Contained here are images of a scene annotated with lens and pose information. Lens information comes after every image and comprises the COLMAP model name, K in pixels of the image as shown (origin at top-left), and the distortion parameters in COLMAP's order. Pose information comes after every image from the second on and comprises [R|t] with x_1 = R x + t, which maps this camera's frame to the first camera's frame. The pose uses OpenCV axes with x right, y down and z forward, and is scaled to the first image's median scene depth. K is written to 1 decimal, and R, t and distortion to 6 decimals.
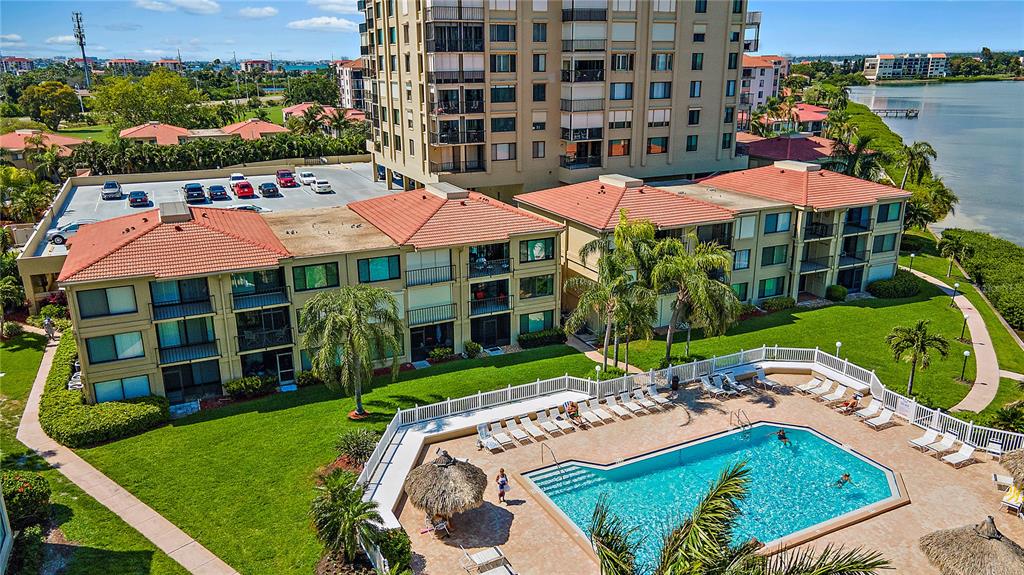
lens RADIAL K [[743.1, 0, 512.0], [0, 743.1, 287.5], [0, 0, 1]] dist [0.033345, -0.001659]
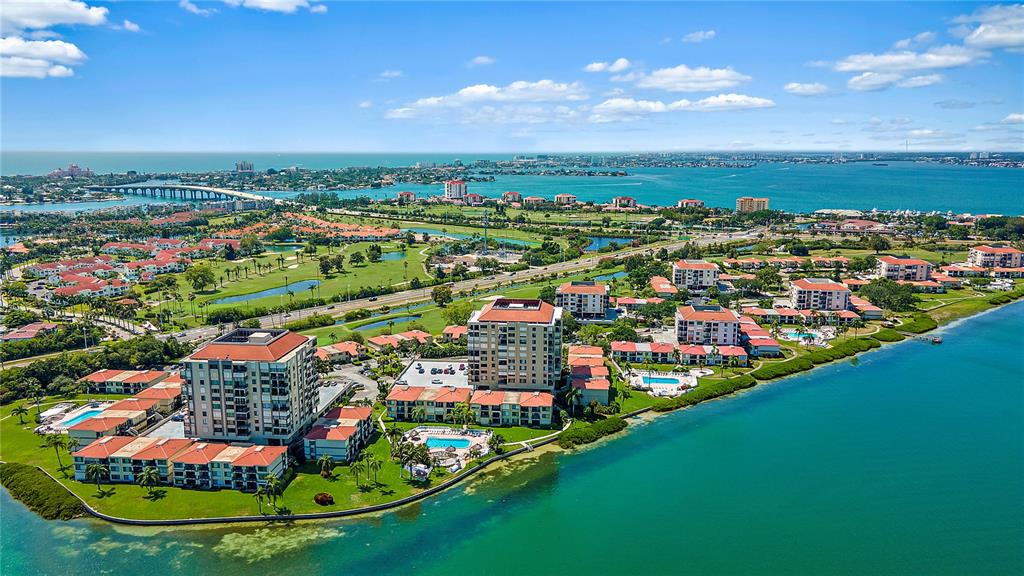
lens RADIAL K [[745.7, 0, 516.6], [0, 745.7, 275.8], [0, 0, 1]] dist [0.039094, 0.001482]
pose [[0.861209, 0.093979, -0.499486, 2.360427], [-0.156618, 0.984004, -0.084898, -0.450467], [0.483518, 0.151344, 0.862152, -2.839602]]
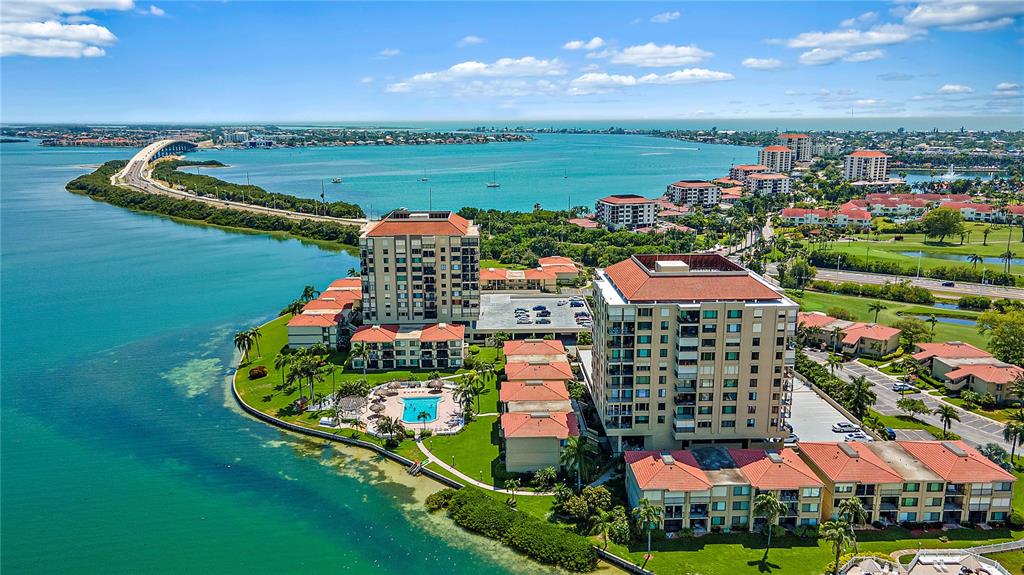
lens RADIAL K [[769.0, 0, 513.4], [0, 769.0, 270.7], [0, 0, 1]] dist [0.031869, 0.000974]
pose [[-0.393103, 0.190261, -0.899595, 2.414997], [-0.260536, 0.915215, 0.307413, -1.250698], [0.881811, 0.355222, -0.310204, 1.500633]]
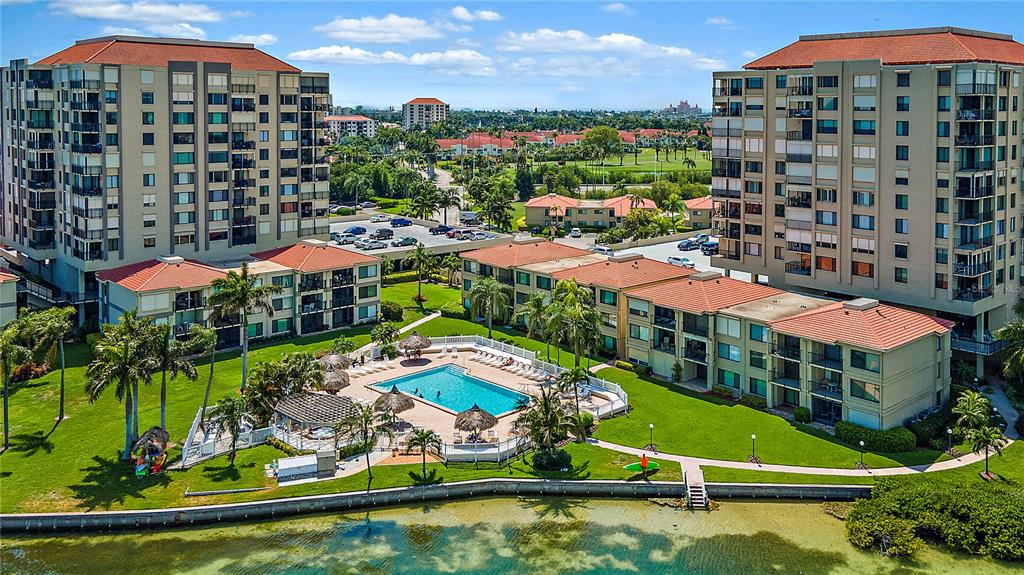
lens RADIAL K [[877.6, 0, 565.0], [0, 877.6, 131.5], [0, 0, 1]] dist [0.024728, -0.000414]
pose [[0.323583, 0.036239, -0.945506, 1.463170], [-0.285768, 0.956346, -0.061145, -0.203484], [0.902015, 0.289981, 0.319813, 0.125901]]
